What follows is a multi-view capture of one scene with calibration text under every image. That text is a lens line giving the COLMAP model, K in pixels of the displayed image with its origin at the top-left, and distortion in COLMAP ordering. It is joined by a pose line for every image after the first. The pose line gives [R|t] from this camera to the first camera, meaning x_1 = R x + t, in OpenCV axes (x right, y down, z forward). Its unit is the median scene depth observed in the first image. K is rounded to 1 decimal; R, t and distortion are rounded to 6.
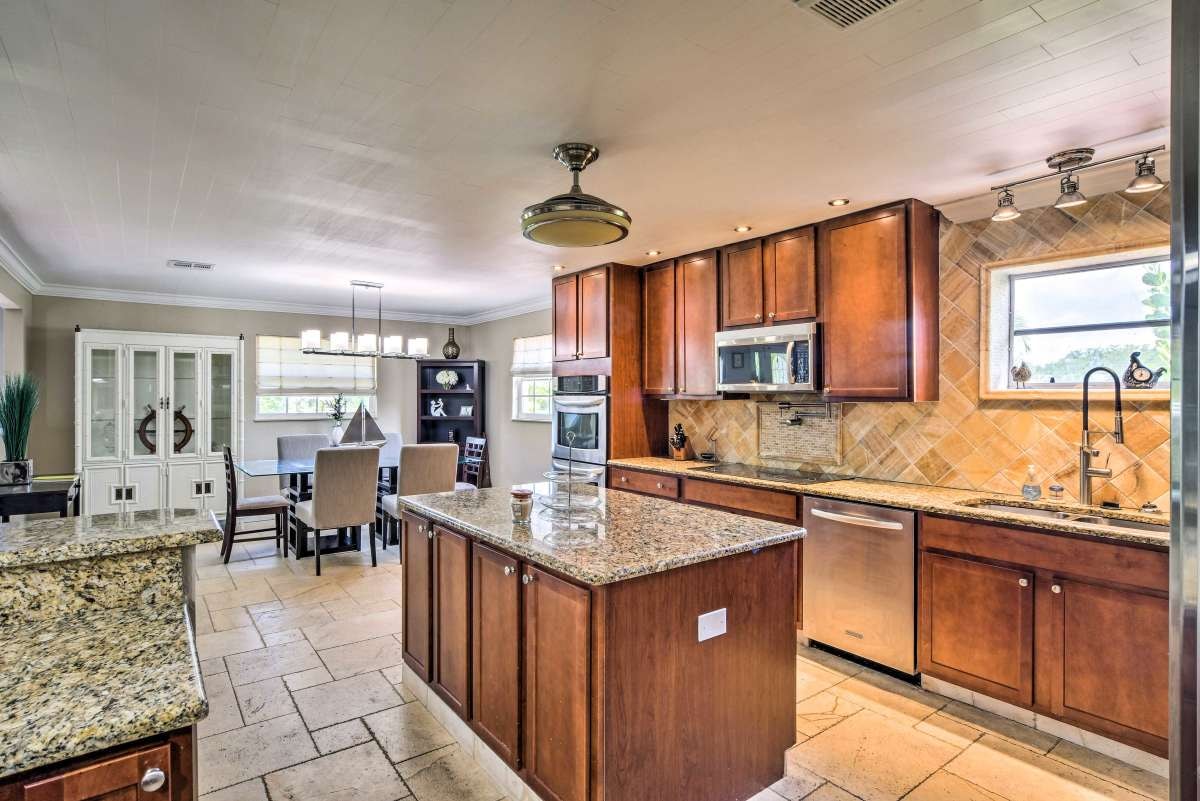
lens RADIAL K [[614.7, 0, 583.1], [0, 614.7, 402.7], [0, 0, 1]] dist [-0.022880, 0.000341]
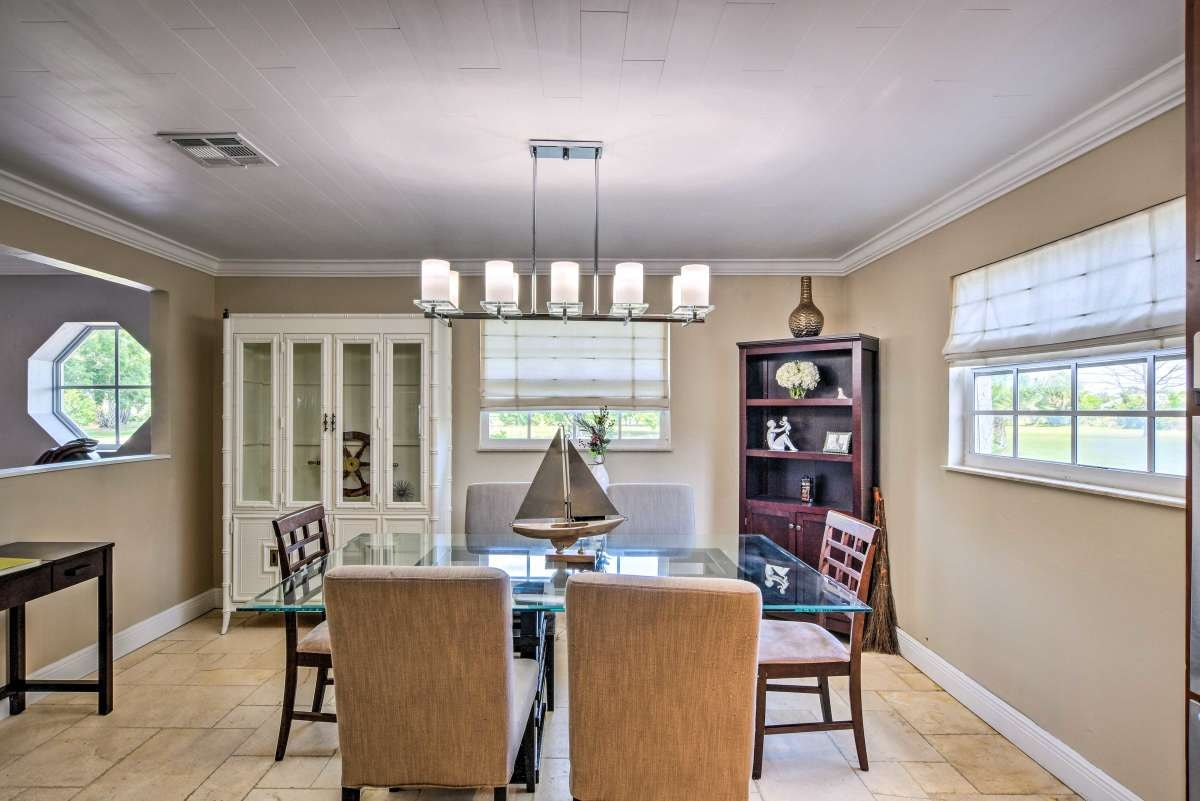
lens RADIAL K [[614.7, 0, 583.1], [0, 614.7, 402.7], [0, 0, 1]] dist [-0.022880, 0.000341]
pose [[0.814367, -0.004909, -0.580329, -0.092362], [-0.007085, 0.999806, -0.018400, -0.010124], [0.580307, 0.019096, 0.814174, 0.623675]]
